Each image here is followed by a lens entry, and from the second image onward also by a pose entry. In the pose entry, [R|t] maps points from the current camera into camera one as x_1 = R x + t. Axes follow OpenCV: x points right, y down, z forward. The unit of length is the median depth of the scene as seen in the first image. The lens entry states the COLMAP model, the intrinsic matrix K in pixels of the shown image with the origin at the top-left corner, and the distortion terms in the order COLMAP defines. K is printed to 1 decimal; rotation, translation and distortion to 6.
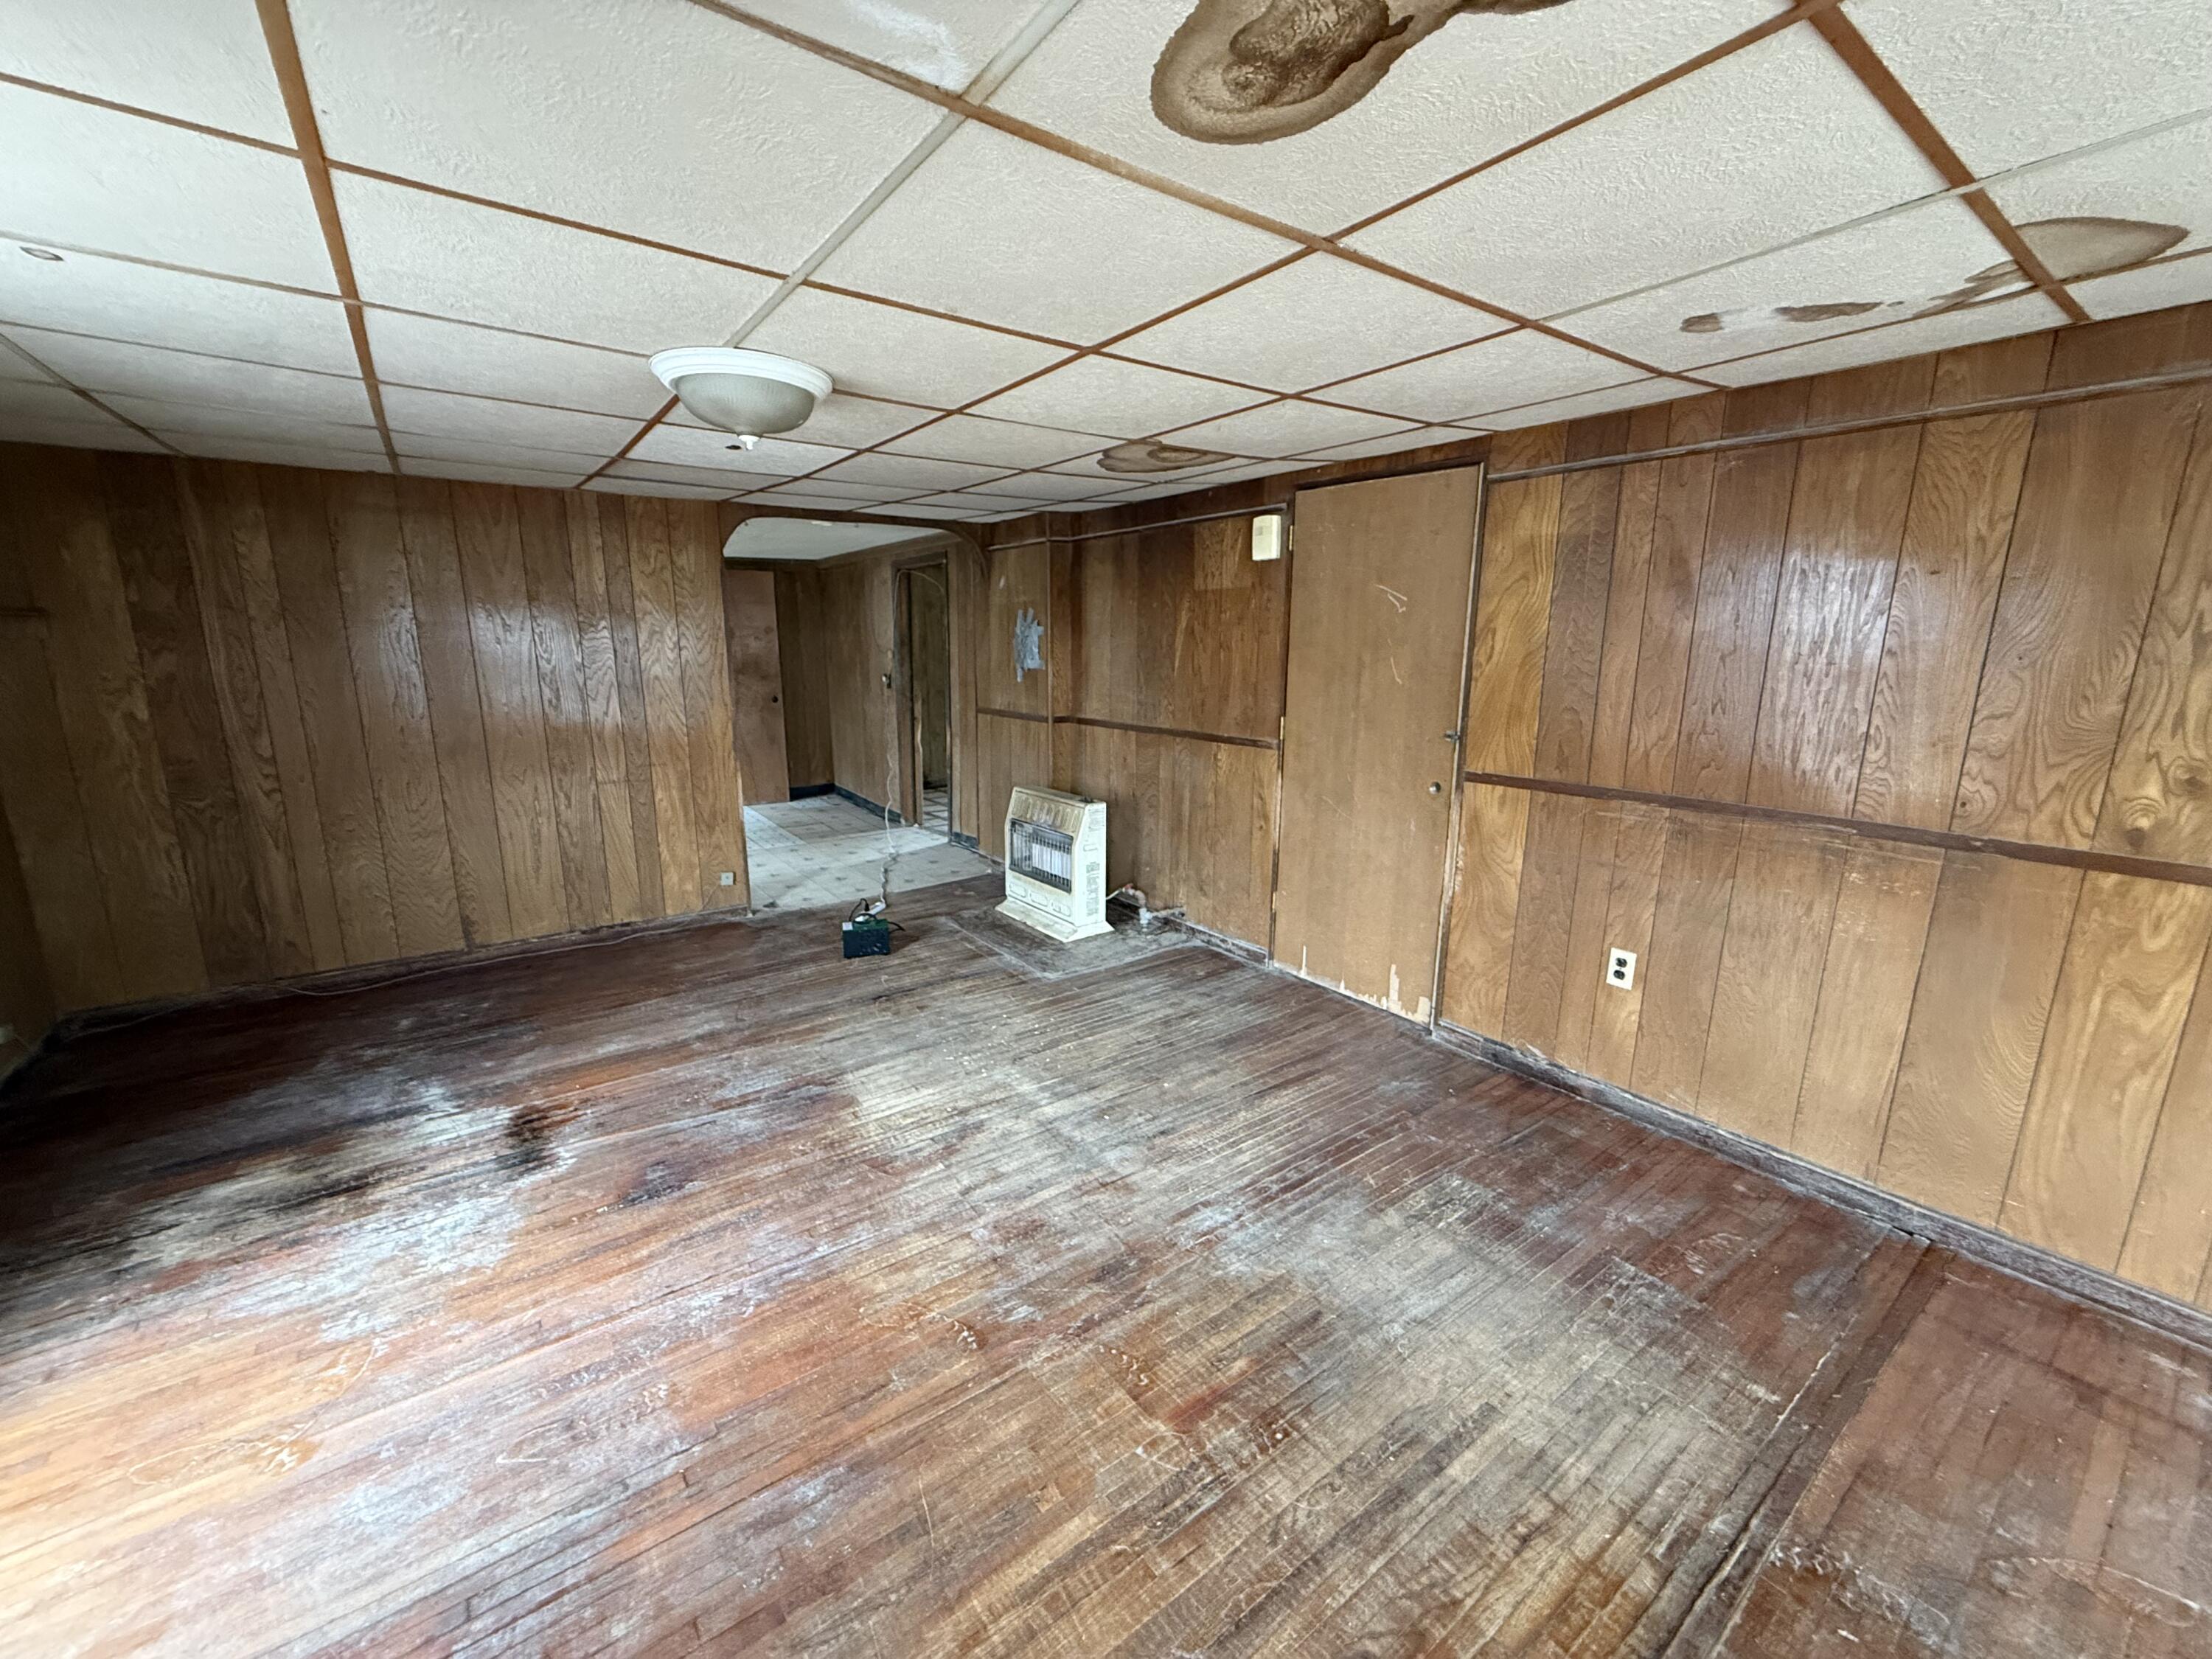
lens RADIAL K [[879.2, 0, 1105.7], [0, 879.2, 820.1], [0, 0, 1]] dist [-0.001109, 0.000114]
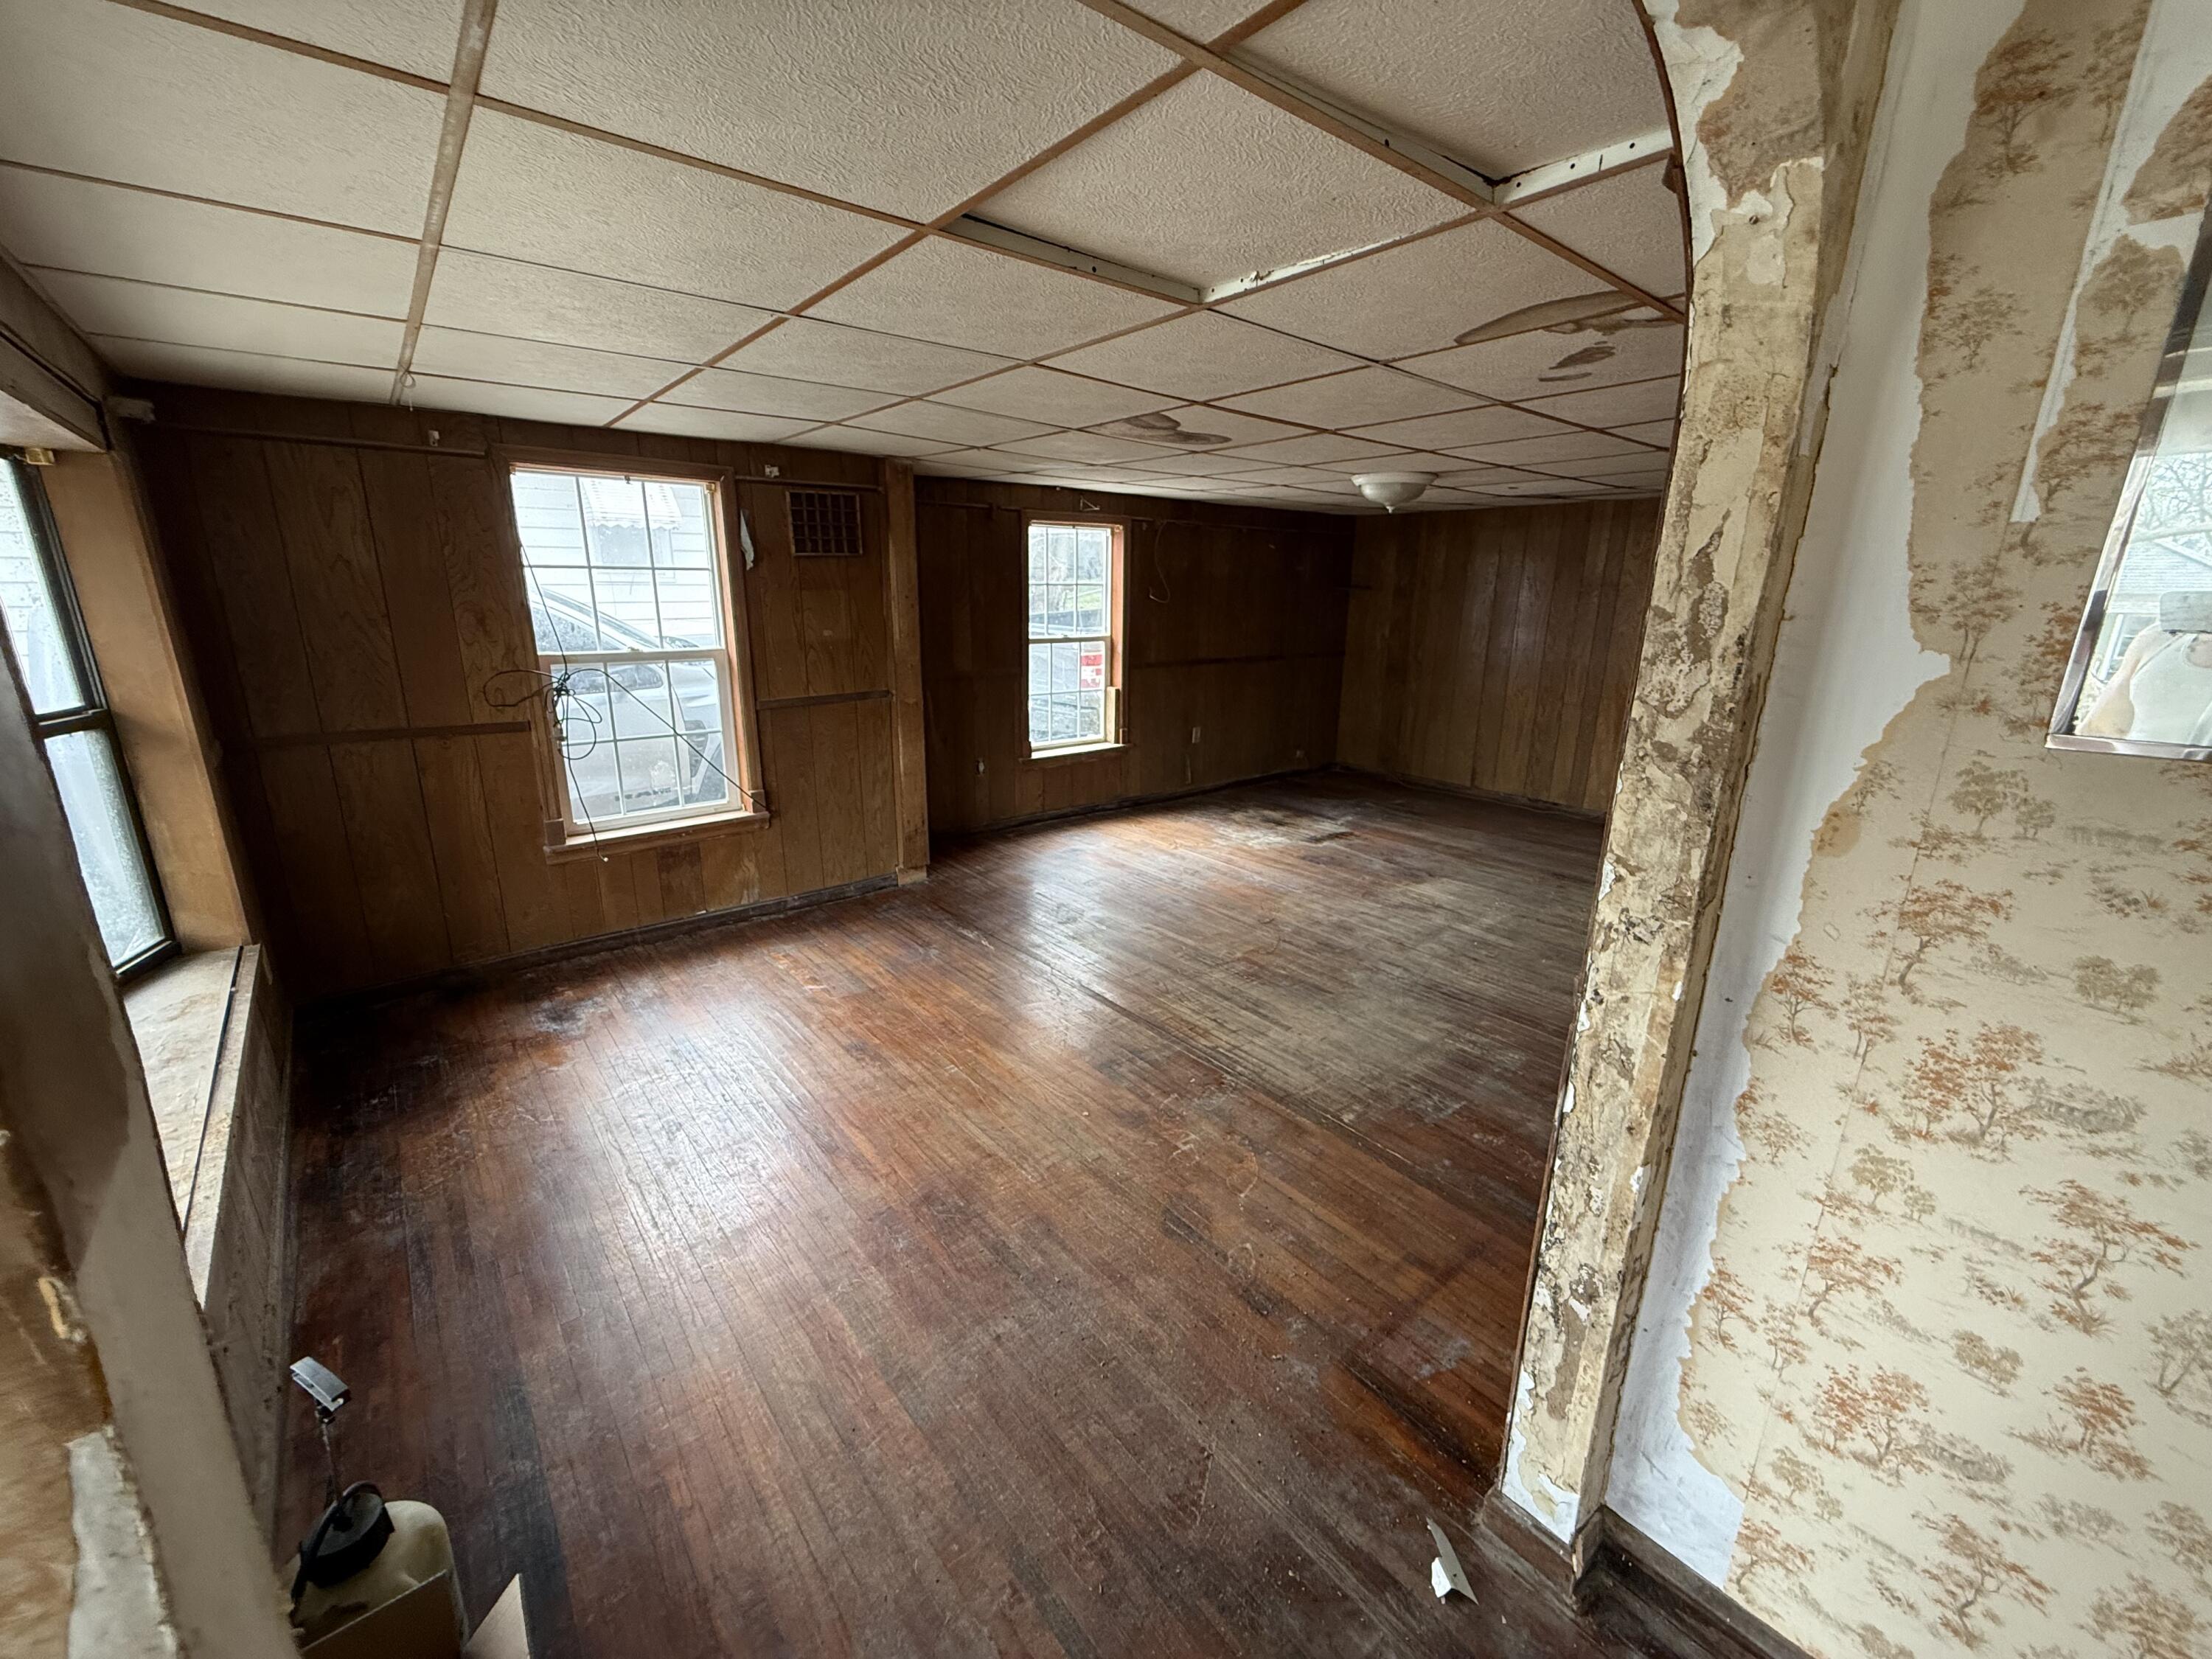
lens RADIAL K [[879.2, 0, 1106.8], [0, 879.2, 831.9], [0, 0, 1]] dist [-0.001109, 0.000114]
pose [[0.059214, 0.266700, -0.961959, 1.411275], [-0.213301, 0.944774, 0.248806, -0.070796], [0.975190, 0.190454, 0.112831, 0.225591]]
